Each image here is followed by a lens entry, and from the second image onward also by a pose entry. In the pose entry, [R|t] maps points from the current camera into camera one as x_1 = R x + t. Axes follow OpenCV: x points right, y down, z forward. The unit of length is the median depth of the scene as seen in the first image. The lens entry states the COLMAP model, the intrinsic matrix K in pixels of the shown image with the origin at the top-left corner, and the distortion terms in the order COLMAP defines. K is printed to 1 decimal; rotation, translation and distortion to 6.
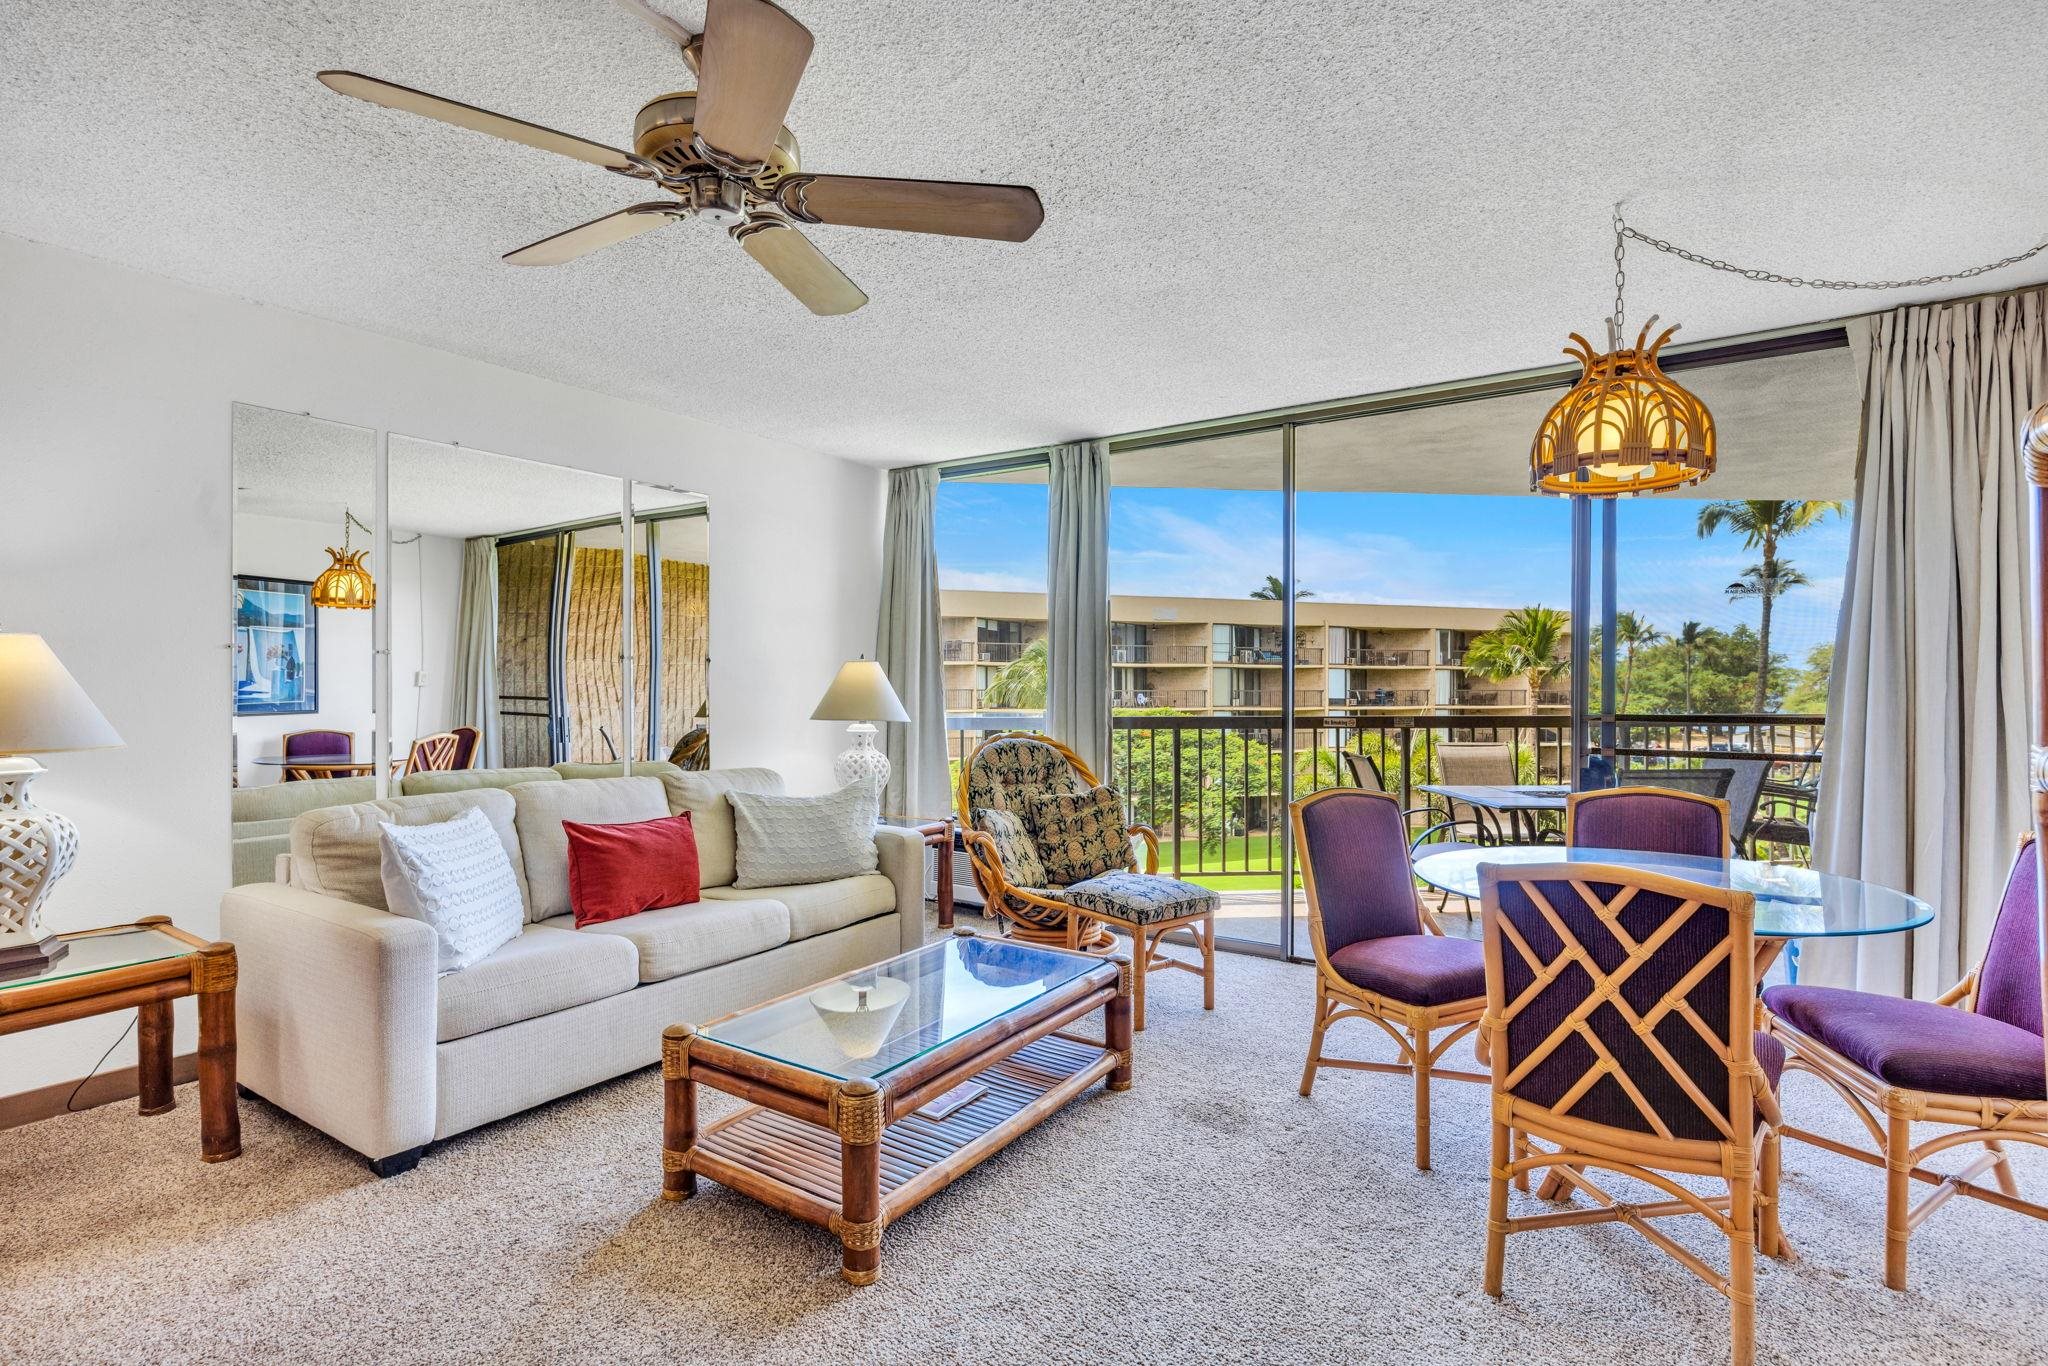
lens RADIAL K [[984.5, 0, 1023.9], [0, 984.5, 701.3], [0, 0, 1]] dist [0.002204, 0.000581]
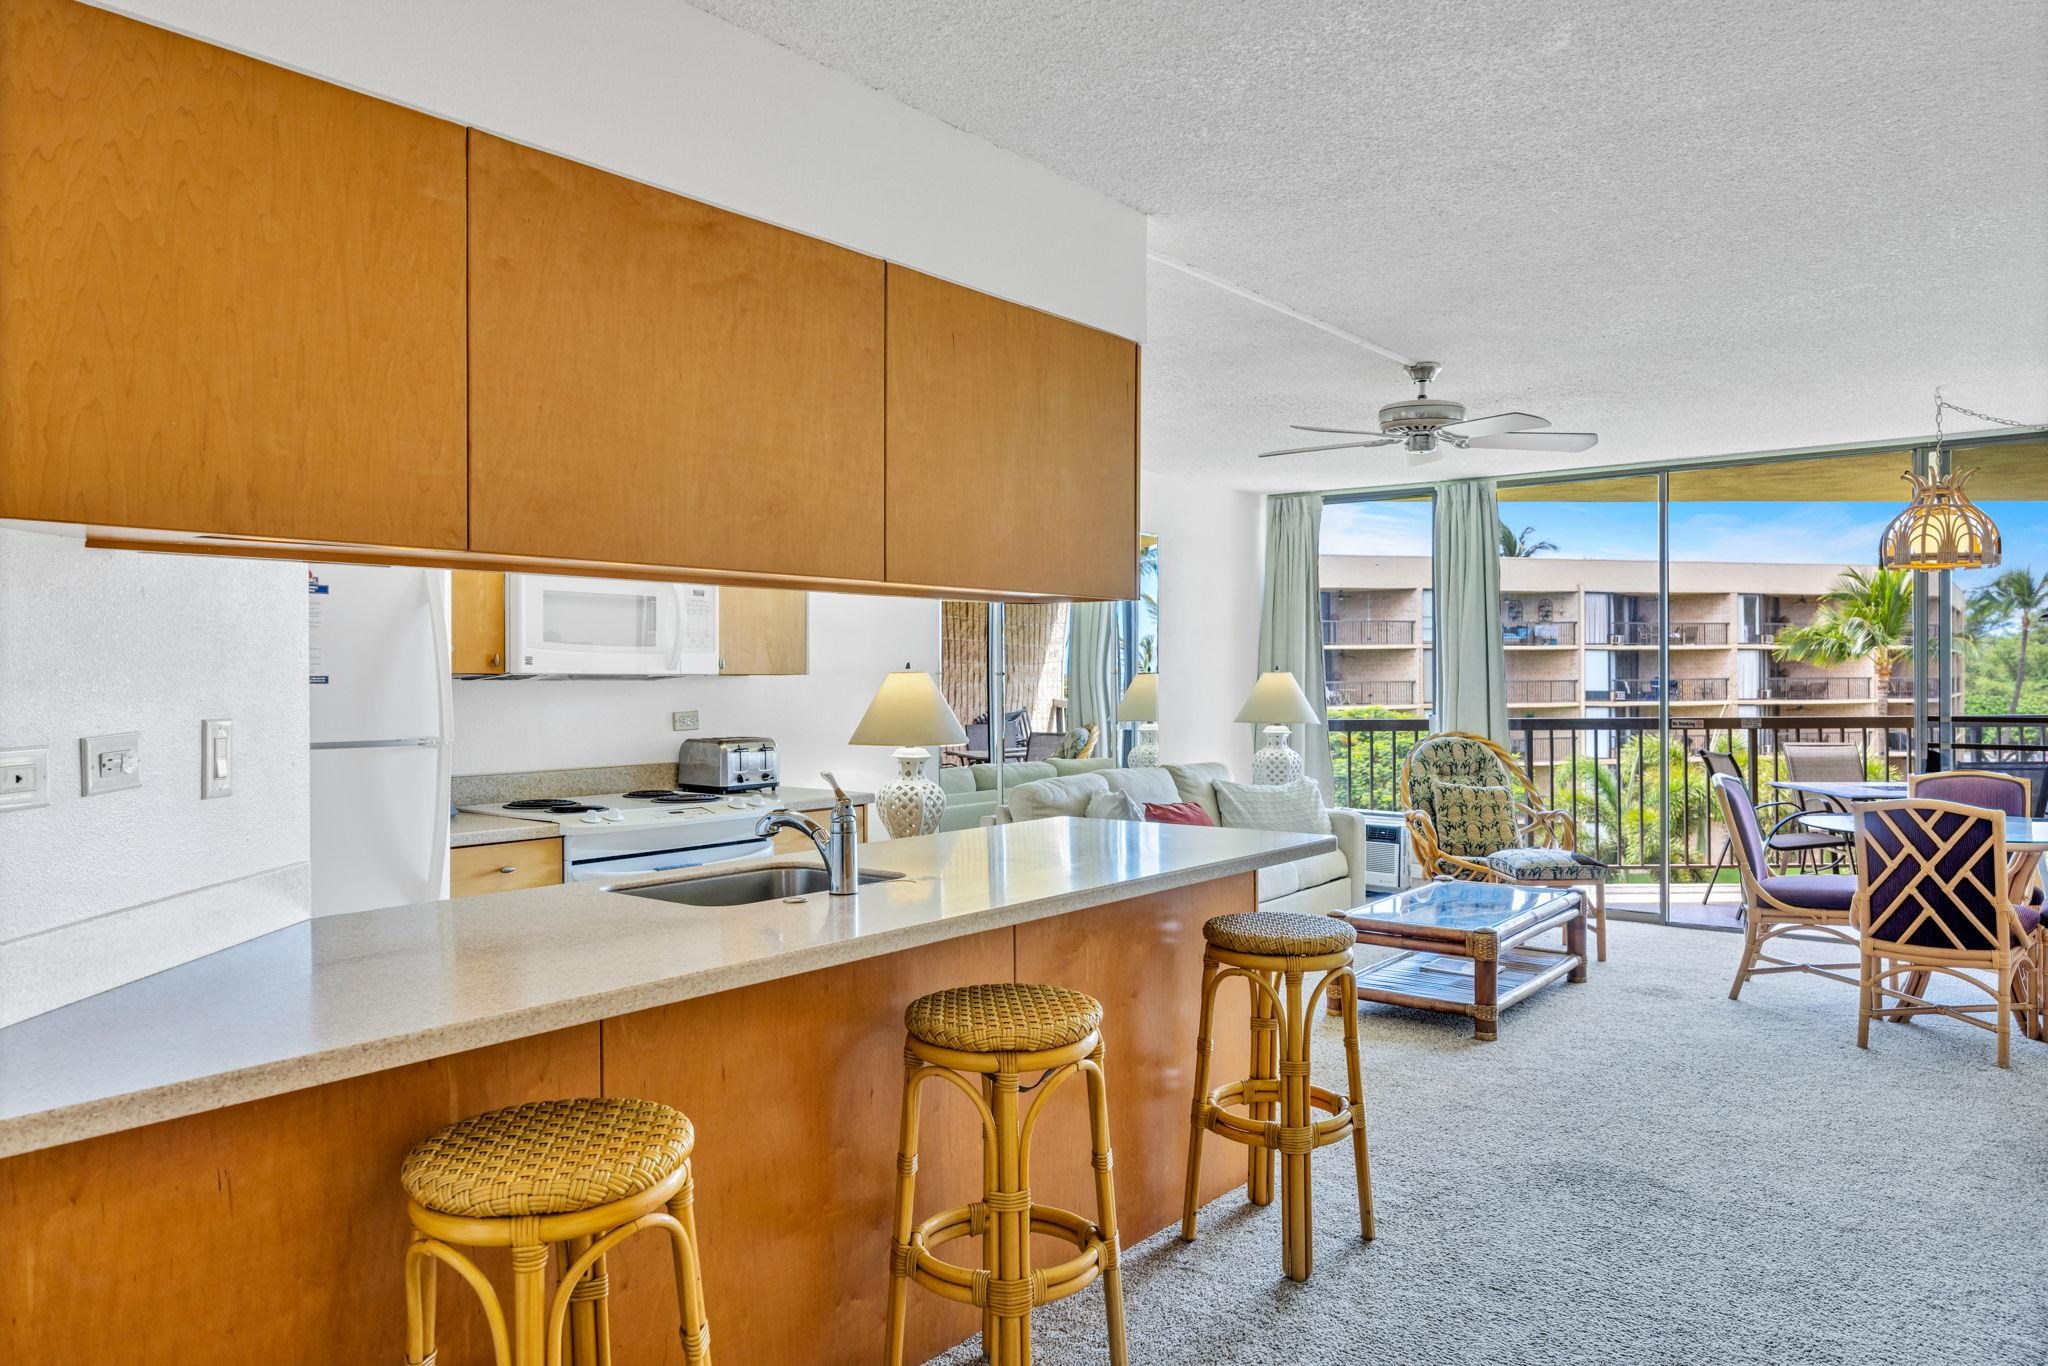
lens RADIAL K [[1359.5, 0, 972.5], [0, 1359.5, 677.6], [0, 0, 1]] dist [-0.022202, -0.001836]
pose [[0.993189, -0.006263, -0.116350, -0.710978], [0.004686, 0.999893, -0.013829, -0.030139], [0.116424, 0.013189, 0.993112, -1.366595]]
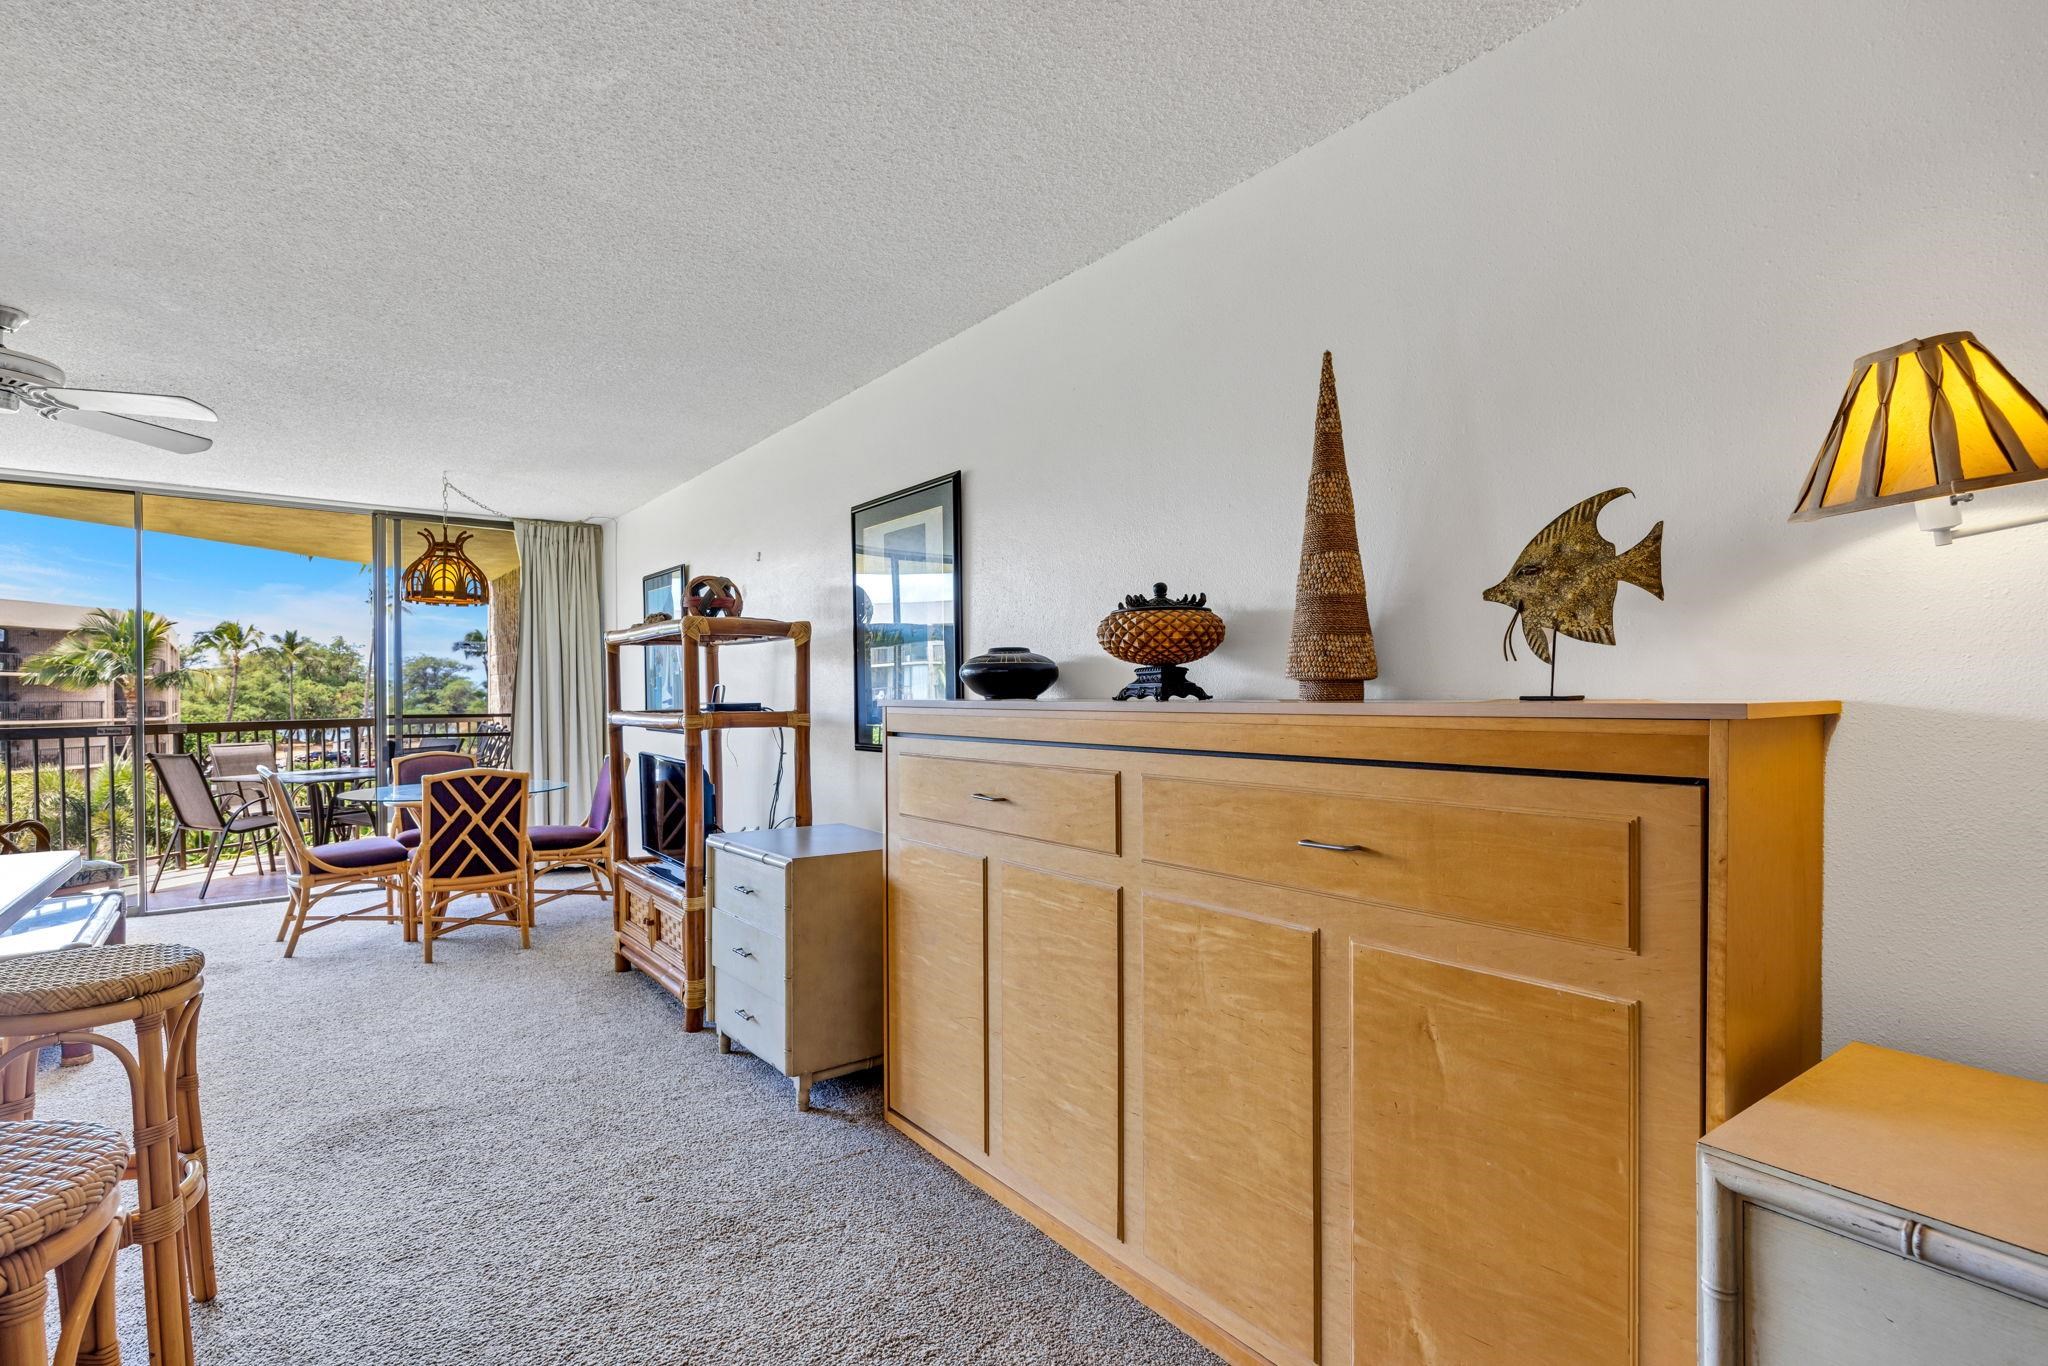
lens RADIAL K [[967.1, 0, 1024.5], [0, 967.1, 699.8], [0, 0, 1]] dist [-0.001570, -0.000566]
pose [[0.318604, -0.006745, 0.947864, -1.053515], [0.017113, 0.999853, 0.001363, 0.005693], [-0.947733, 0.015787, 0.318673, -0.905405]]
